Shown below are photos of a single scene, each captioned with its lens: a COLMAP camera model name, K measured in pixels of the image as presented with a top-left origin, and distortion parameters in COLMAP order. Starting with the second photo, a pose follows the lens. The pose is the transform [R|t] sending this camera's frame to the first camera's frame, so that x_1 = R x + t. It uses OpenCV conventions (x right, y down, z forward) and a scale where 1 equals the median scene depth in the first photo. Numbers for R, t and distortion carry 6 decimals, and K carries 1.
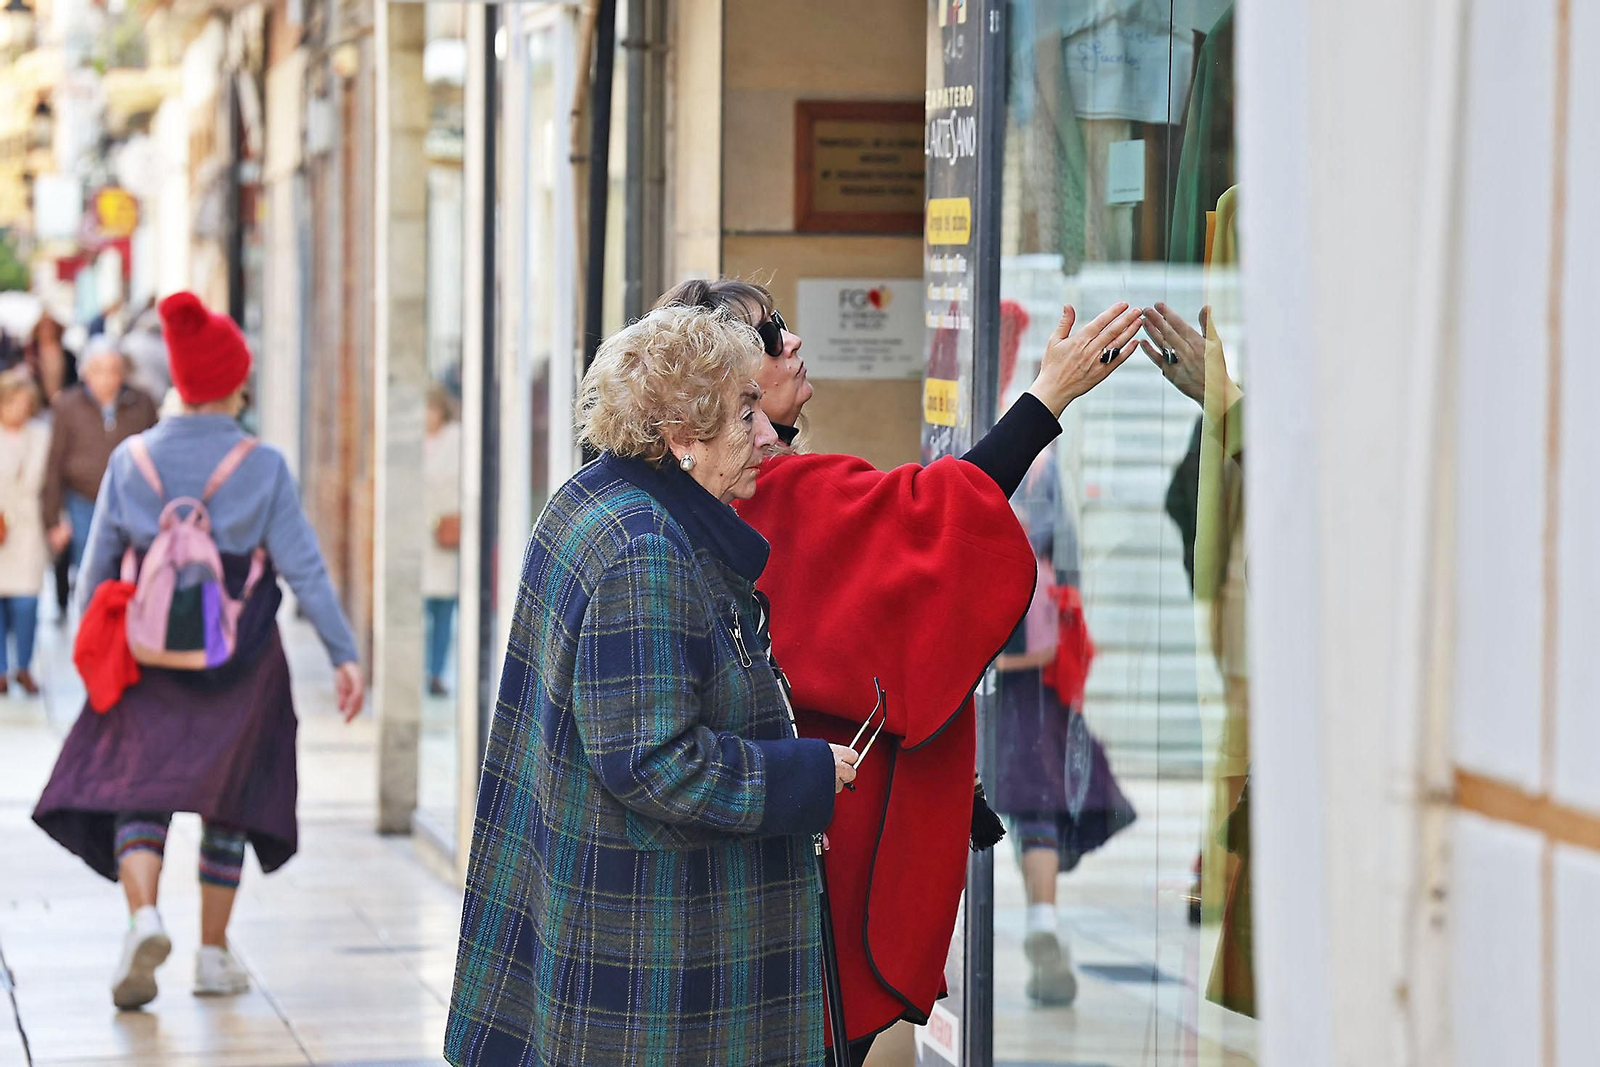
lens RADIAL K [[5960.7, 0, 800.0], [0, 5960.7, 533.5], [0, 0, 1]] dist [0.042159, 0.316308]
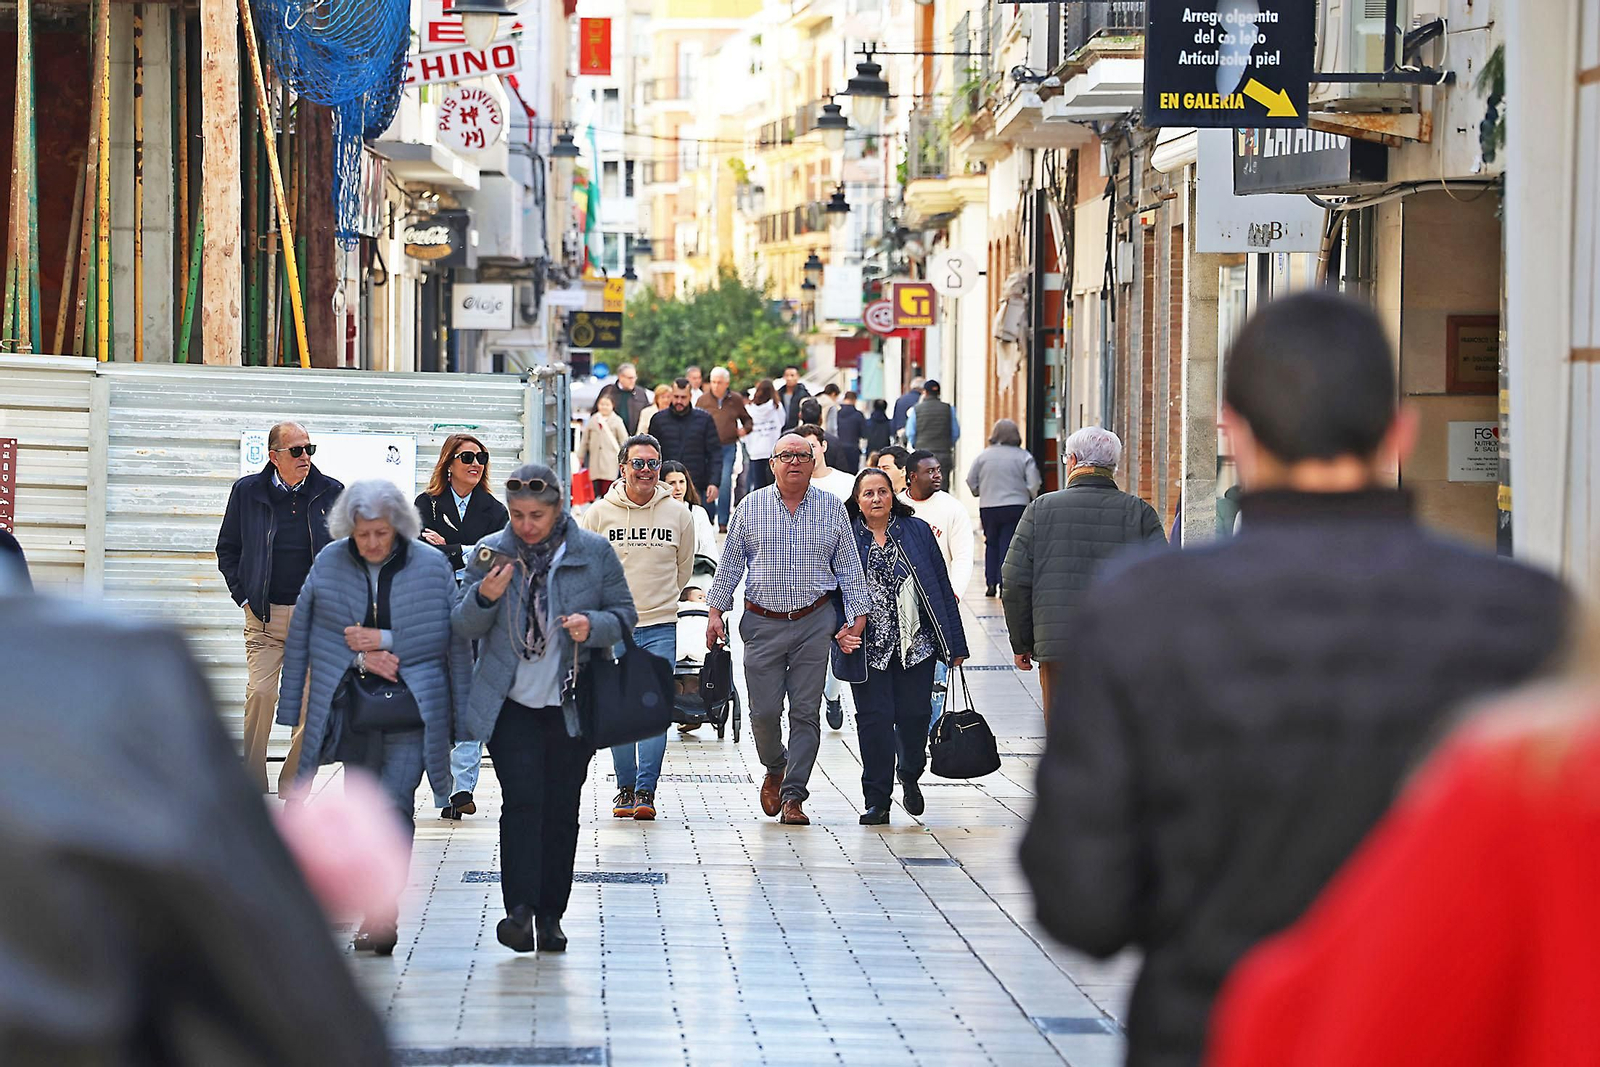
lens RADIAL K [[9558.6, 0, 800.0], [0, 9558.6, 533.5], [0, 0, 1]] dist [0.282047, 5.499924]
pose [[0.994937, 0.007780, -0.100196, 0.046436], [-0.009347, 0.999841, -0.015182, 0.016295], [0.100062, 0.016042, 0.994852, -0.887174]]
